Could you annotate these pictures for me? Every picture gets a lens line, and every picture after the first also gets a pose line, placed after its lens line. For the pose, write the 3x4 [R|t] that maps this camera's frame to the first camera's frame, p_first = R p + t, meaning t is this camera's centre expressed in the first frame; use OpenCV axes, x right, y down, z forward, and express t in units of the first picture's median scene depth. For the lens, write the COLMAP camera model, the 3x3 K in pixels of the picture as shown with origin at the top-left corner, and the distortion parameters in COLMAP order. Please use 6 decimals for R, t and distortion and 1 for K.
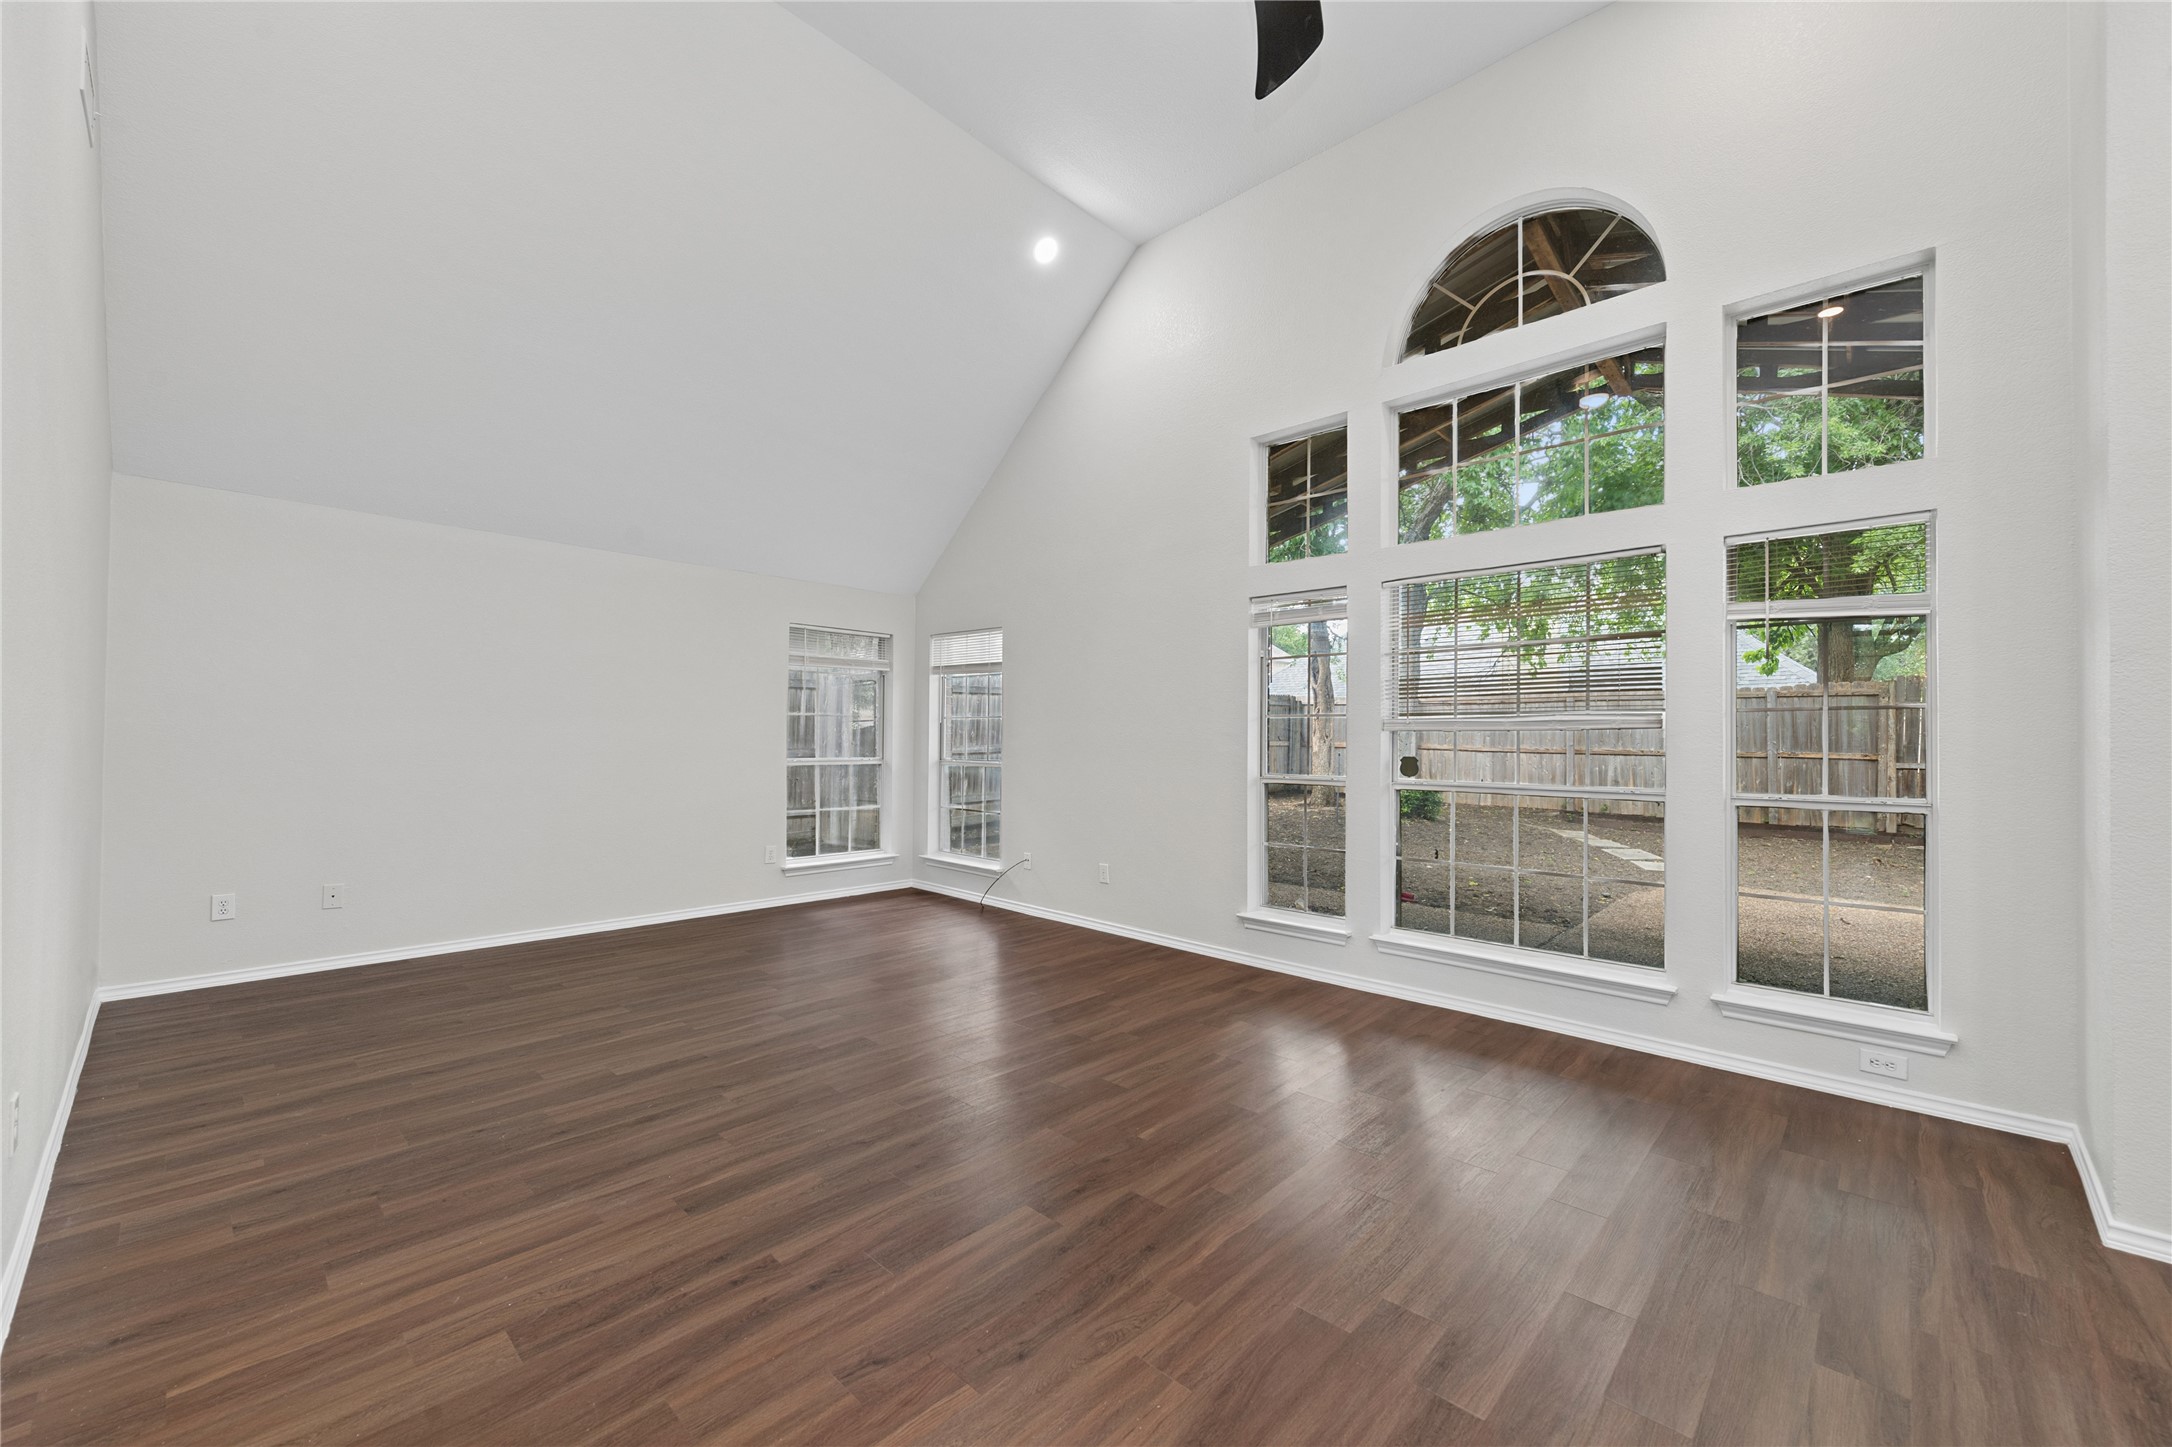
lens RADIAL K [[856.1, 0, 1085.2], [0, 856.1, 737.9], [0, 0, 1]] dist [0.011957, -0.003196]
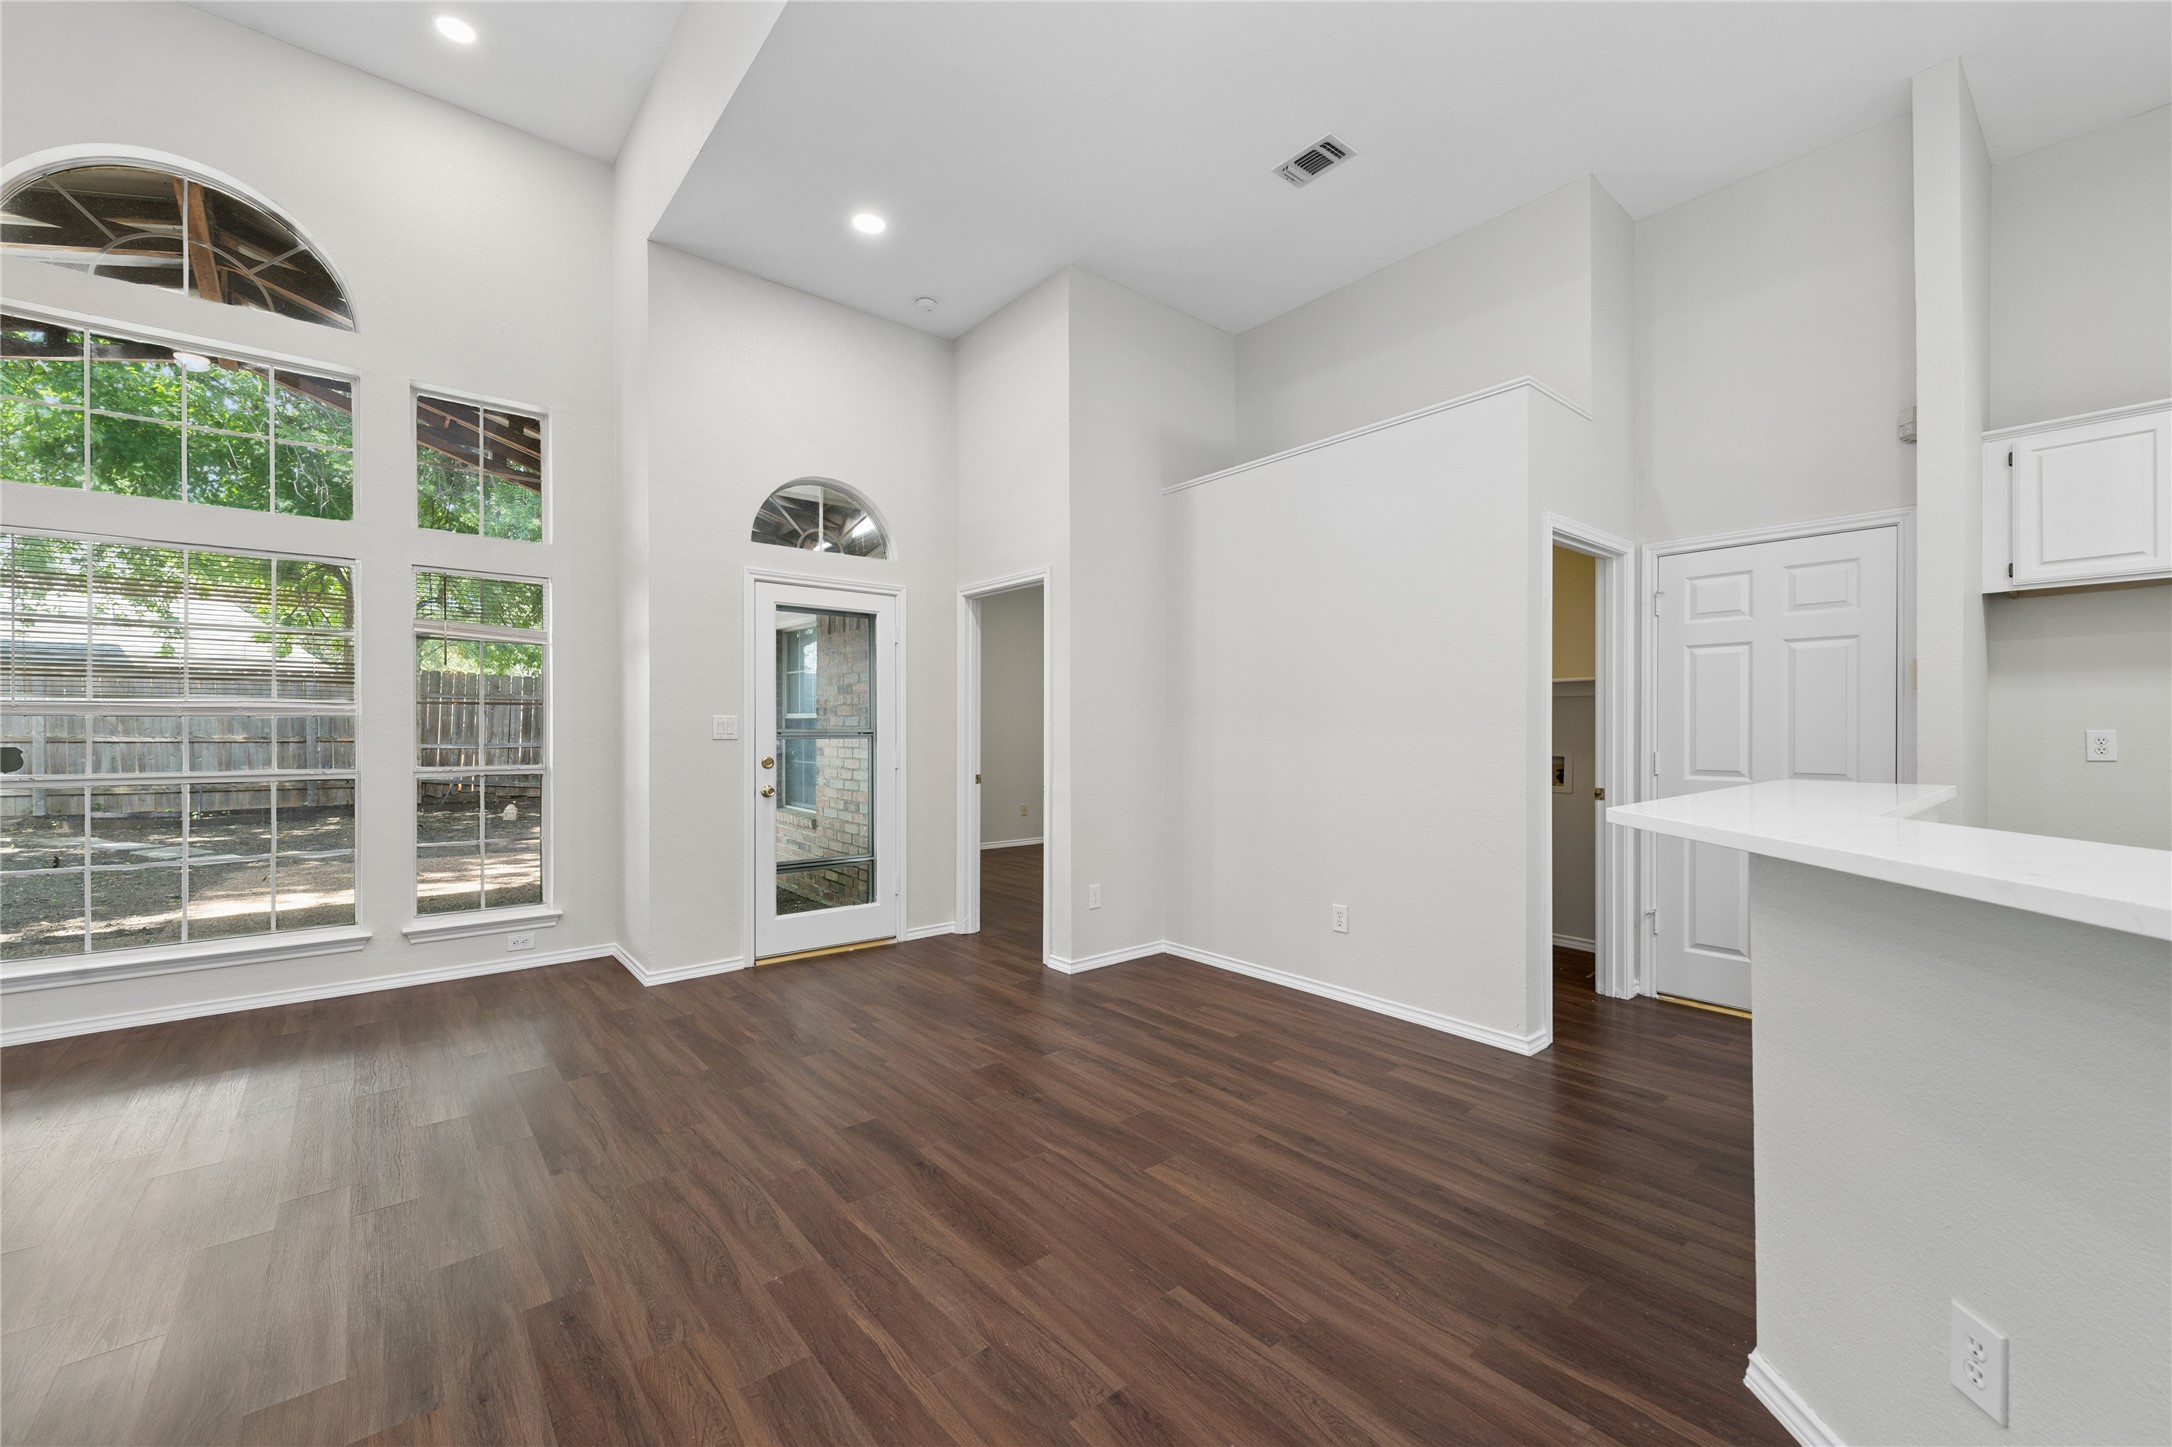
lens RADIAL K [[856.1, 0, 1091.1], [0, 856.1, 731.0], [0, 0, 1]] dist [0.011957, -0.003196]
pose [[0.112907, -0.008494, 0.993569, -0.434801], [-0.002929, 0.999956, 0.008881, -0.003713], [-0.993601, -0.003913, 0.112877, -0.143732]]
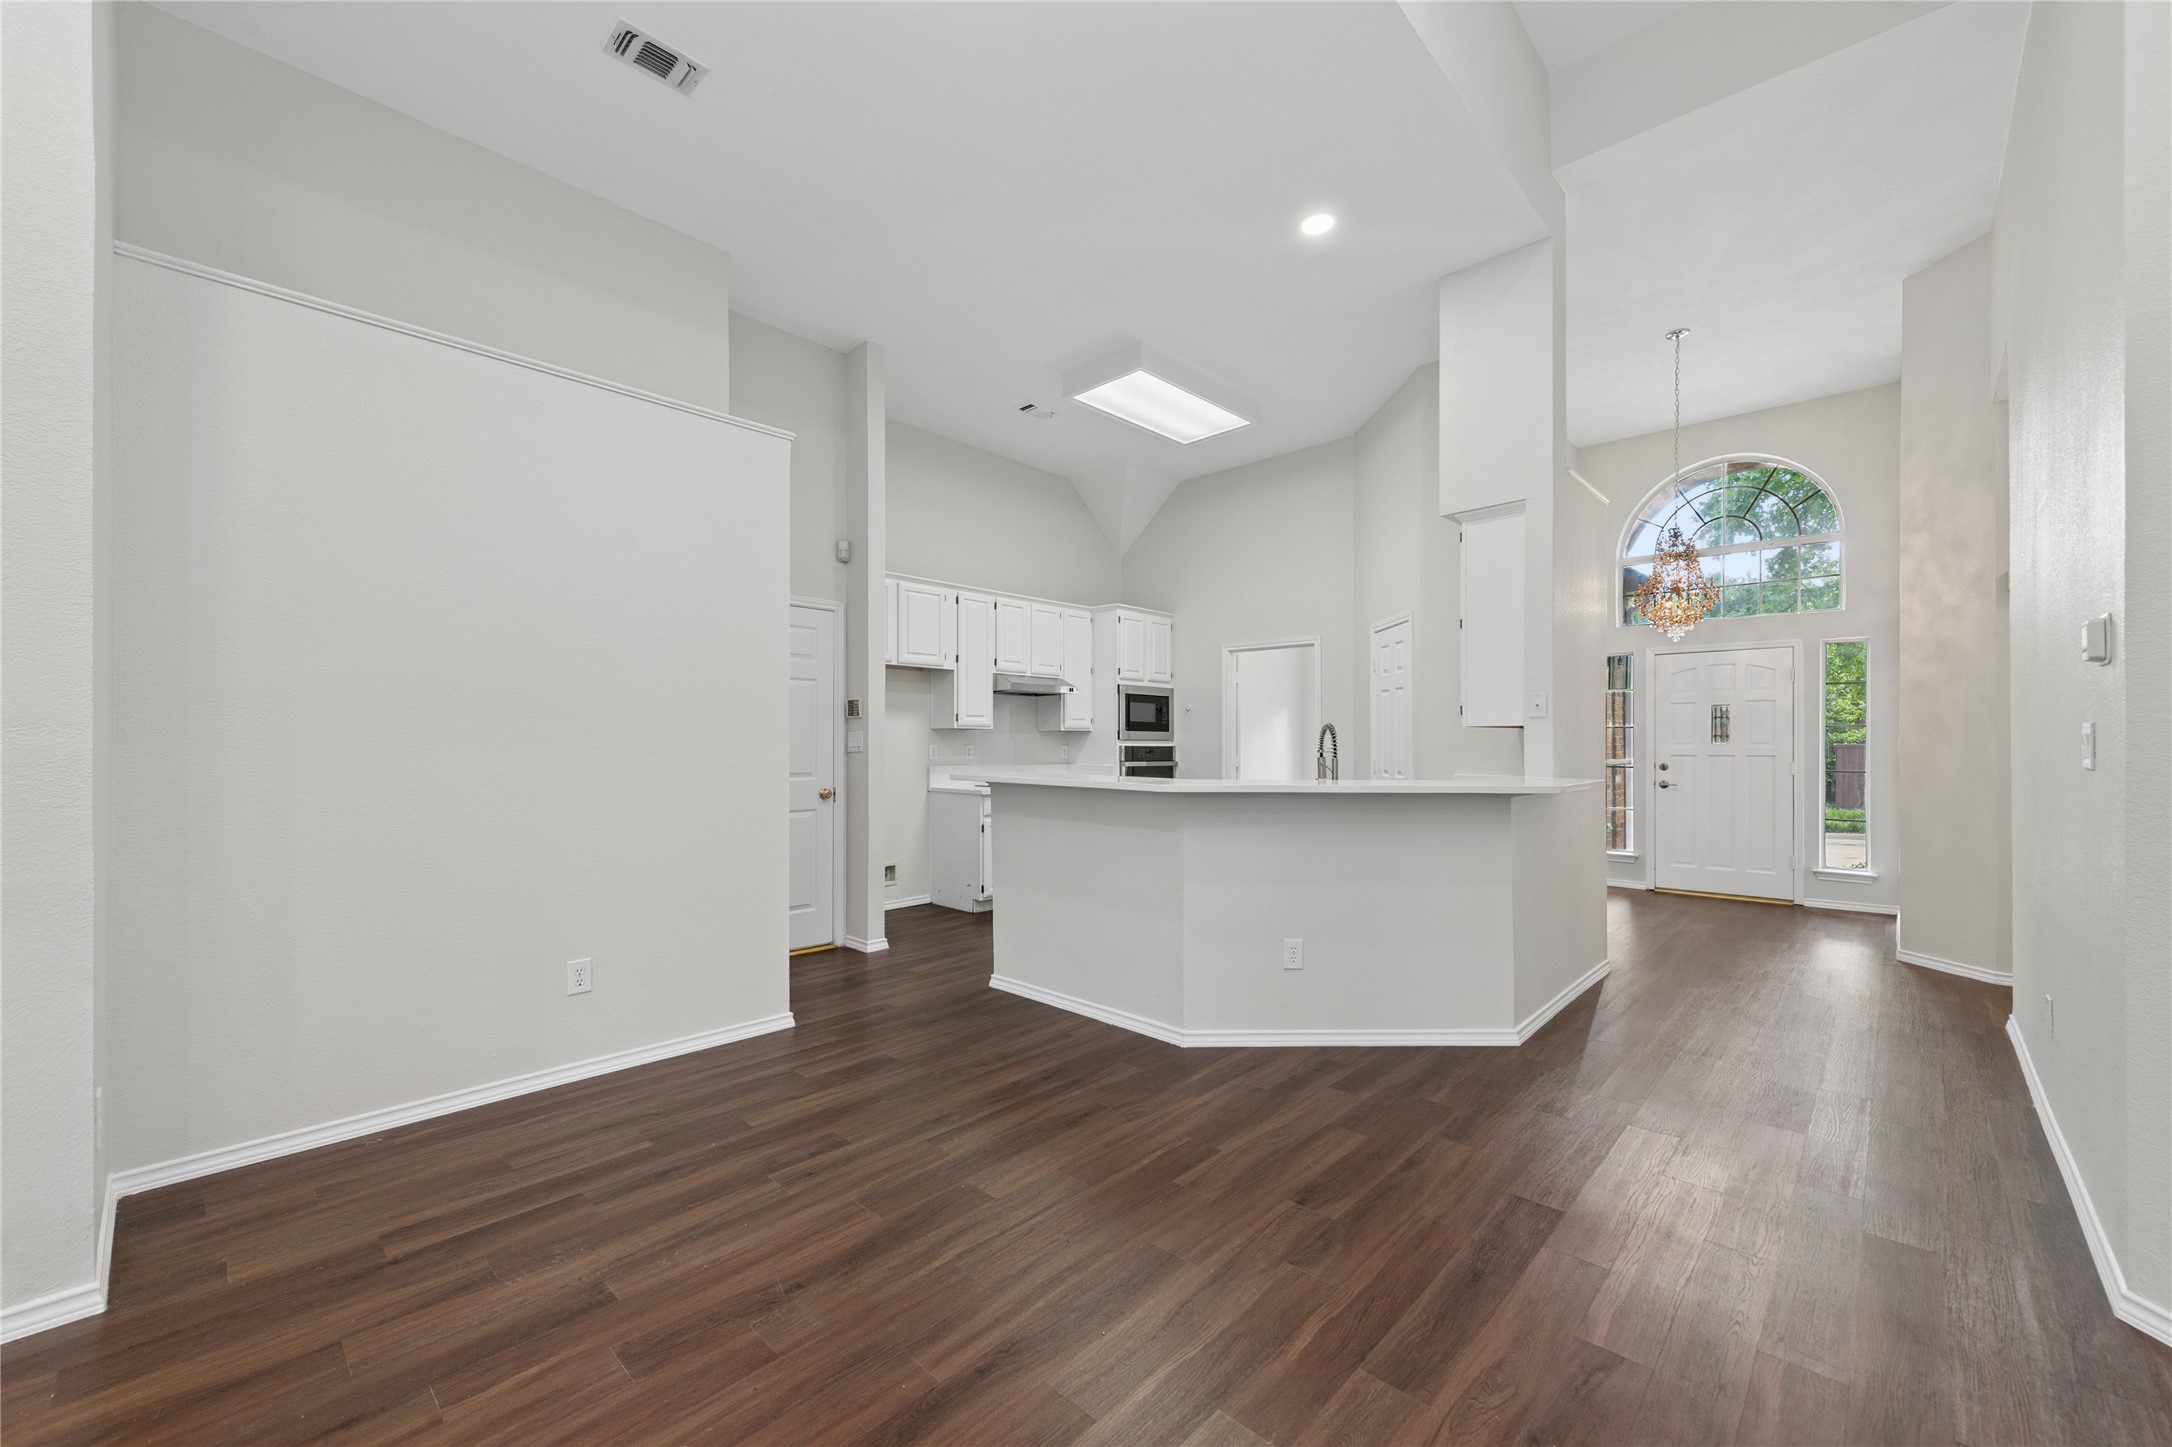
lens RADIAL K [[856.1, 0, 1073.4], [0, 856.1, 744.3], [0, 0, 1]] dist [0.011957, -0.003196]
pose [[-0.999935, -0.009946, 0.005650, 0.292695], [-0.009971, 0.999940, -0.004498, 0.006582], [-0.005605, -0.004554, -0.999974, 0.670310]]
